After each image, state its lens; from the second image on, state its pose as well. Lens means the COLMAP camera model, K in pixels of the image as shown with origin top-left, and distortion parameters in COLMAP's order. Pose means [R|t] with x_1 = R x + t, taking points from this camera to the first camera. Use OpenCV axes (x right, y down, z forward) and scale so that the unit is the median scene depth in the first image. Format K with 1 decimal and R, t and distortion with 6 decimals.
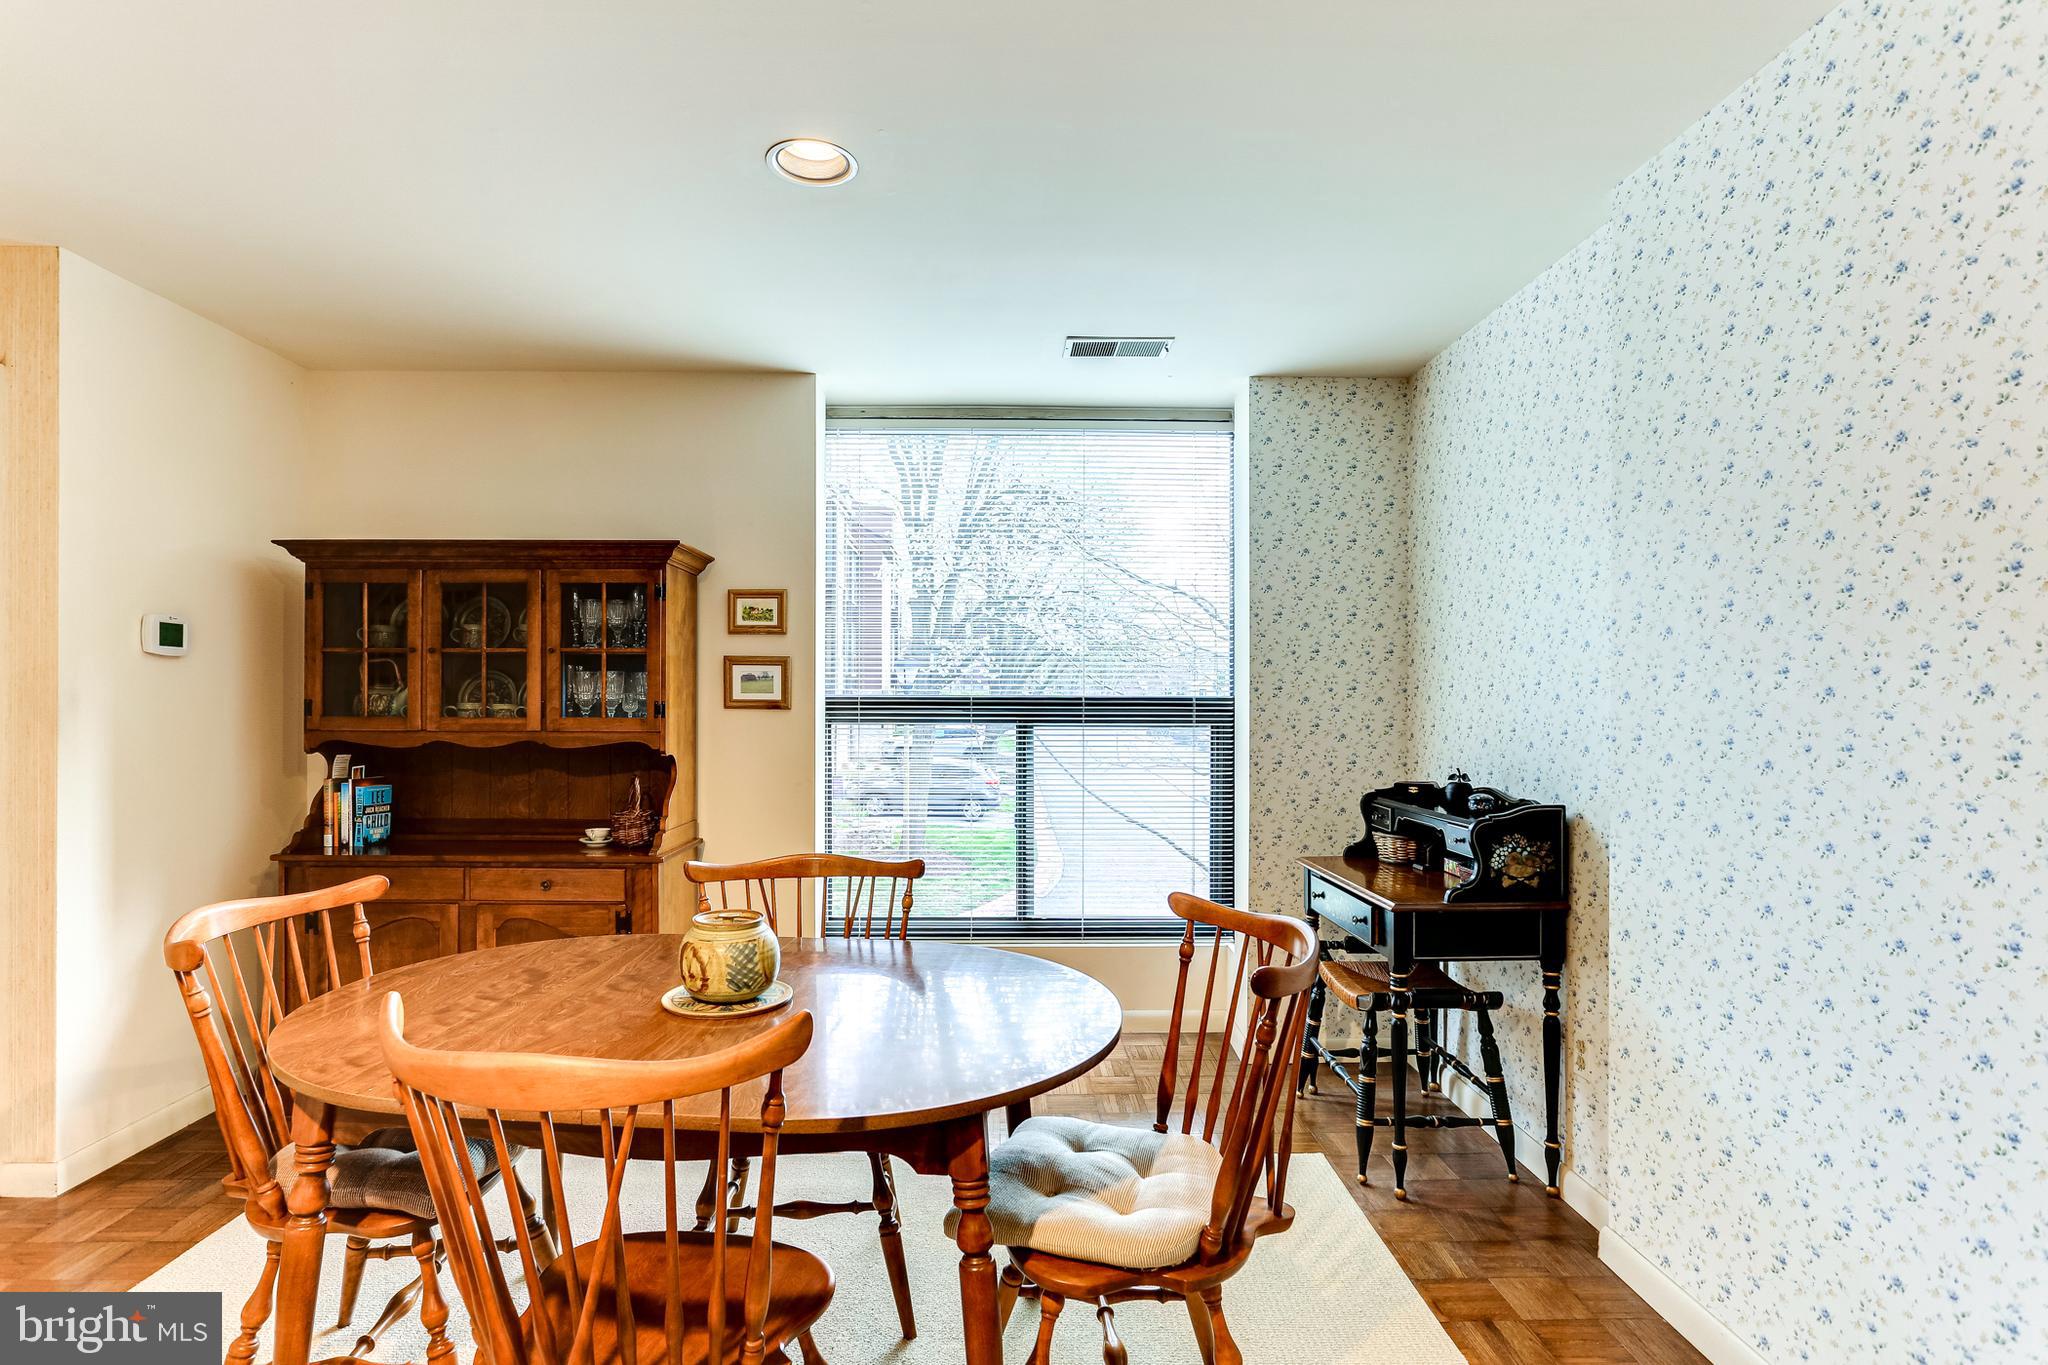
lens RADIAL K [[1035.0, 0, 1017.8], [0, 1035.0, 696.8], [0, 0, 1]] dist [-0.031675, 0.010073]
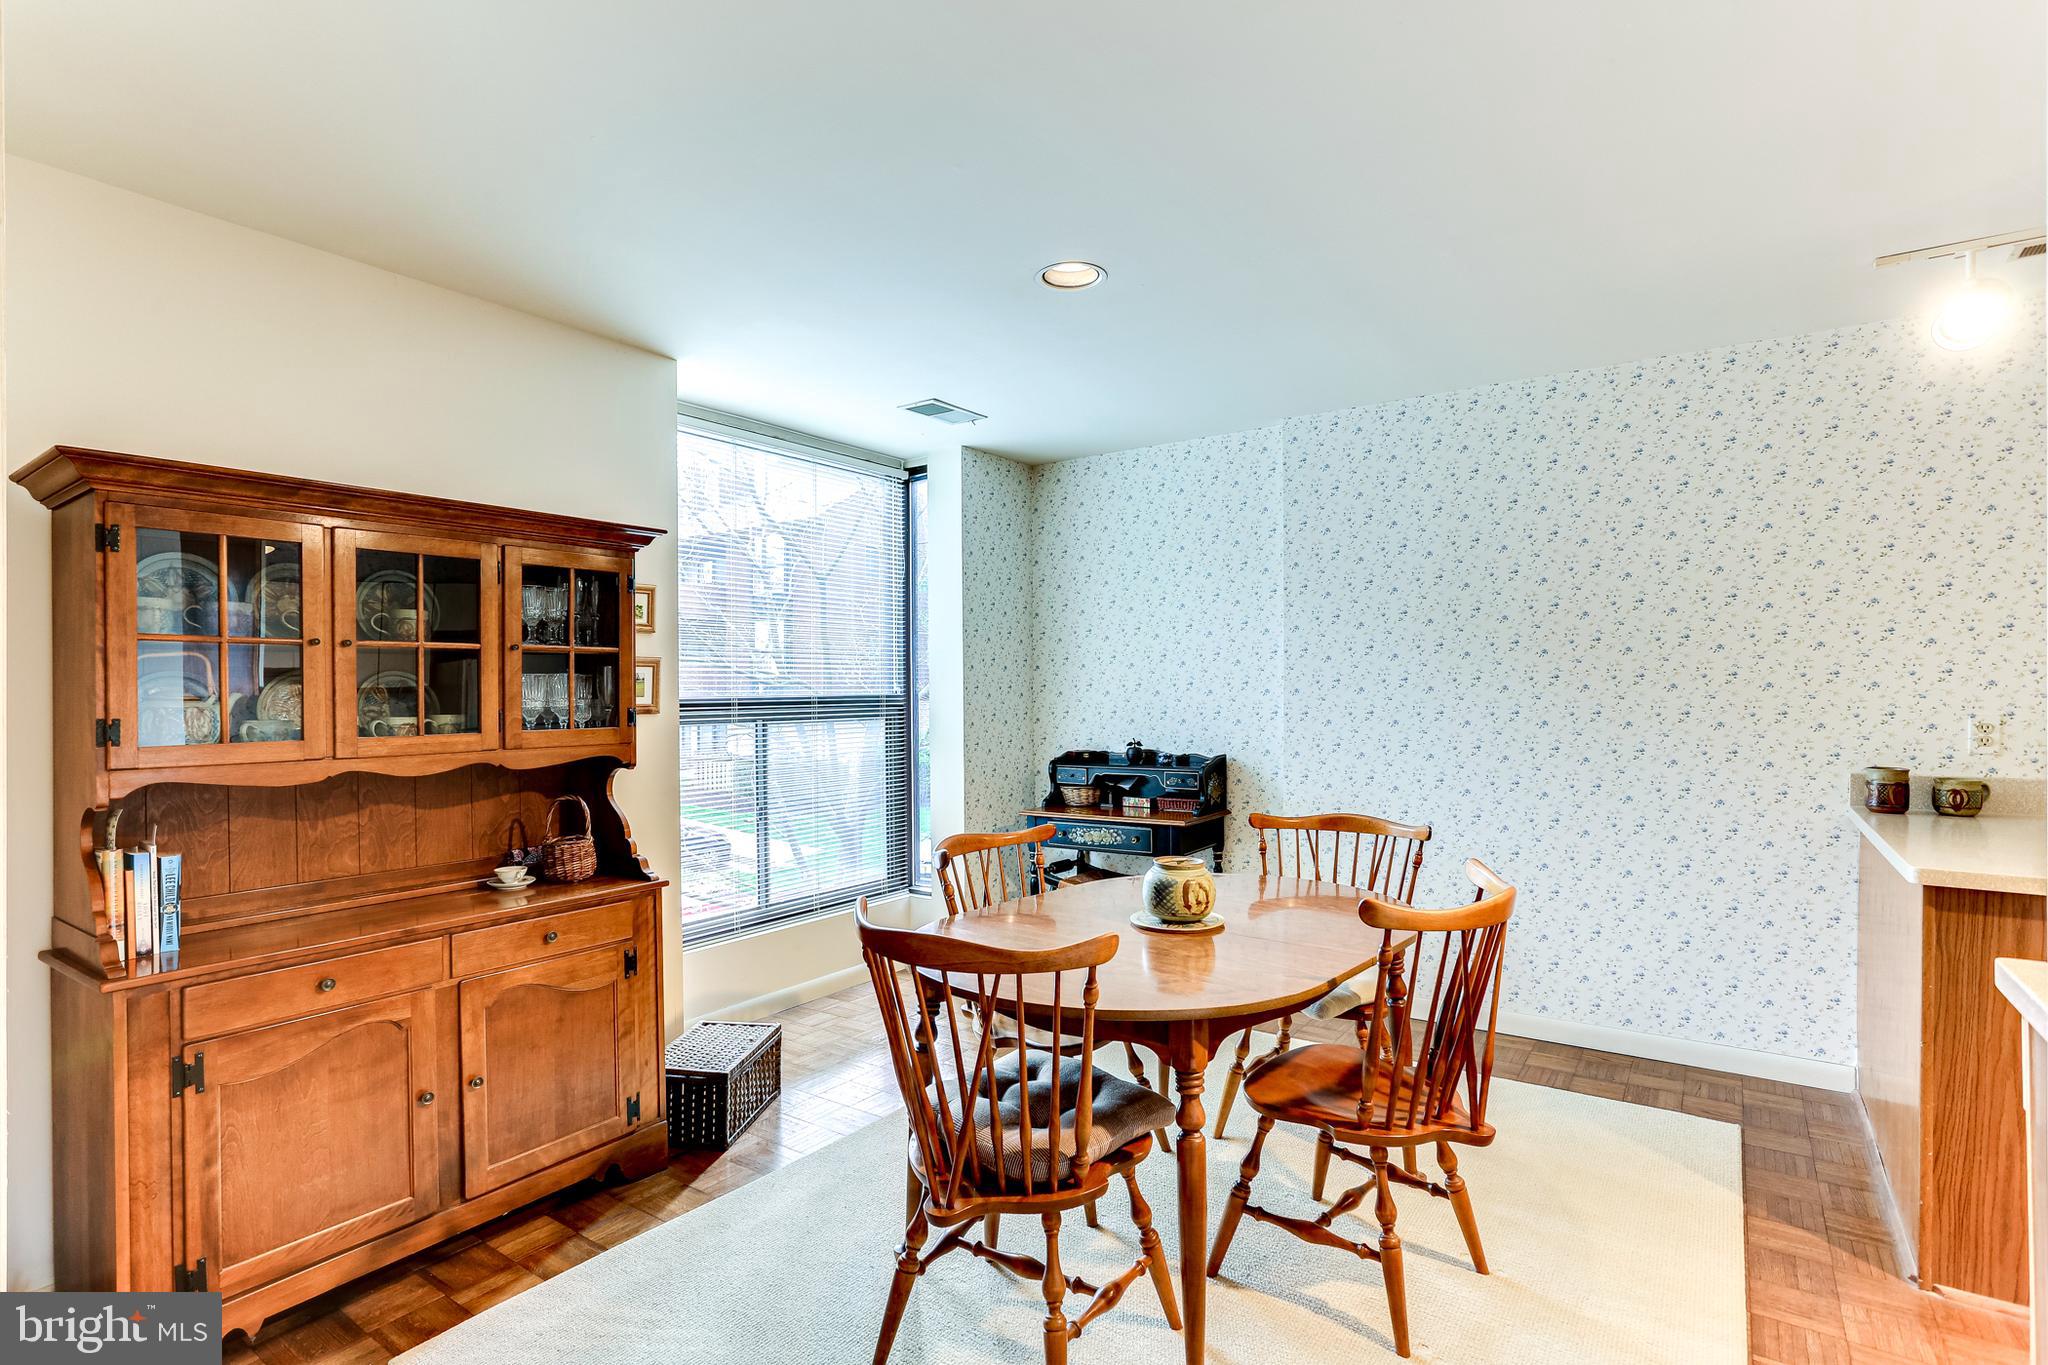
lens RADIAL K [[1035.0, 0, 1022.0], [0, 1035.0, 681.4], [0, 0, 1]] dist [-0.031675, 0.010073]
pose [[0.578168, -0.003101, 0.815912, -0.871608], [0.011592, 0.999923, -0.004414, -0.010384], [-0.815835, 0.012010, 0.578160, 0.215980]]
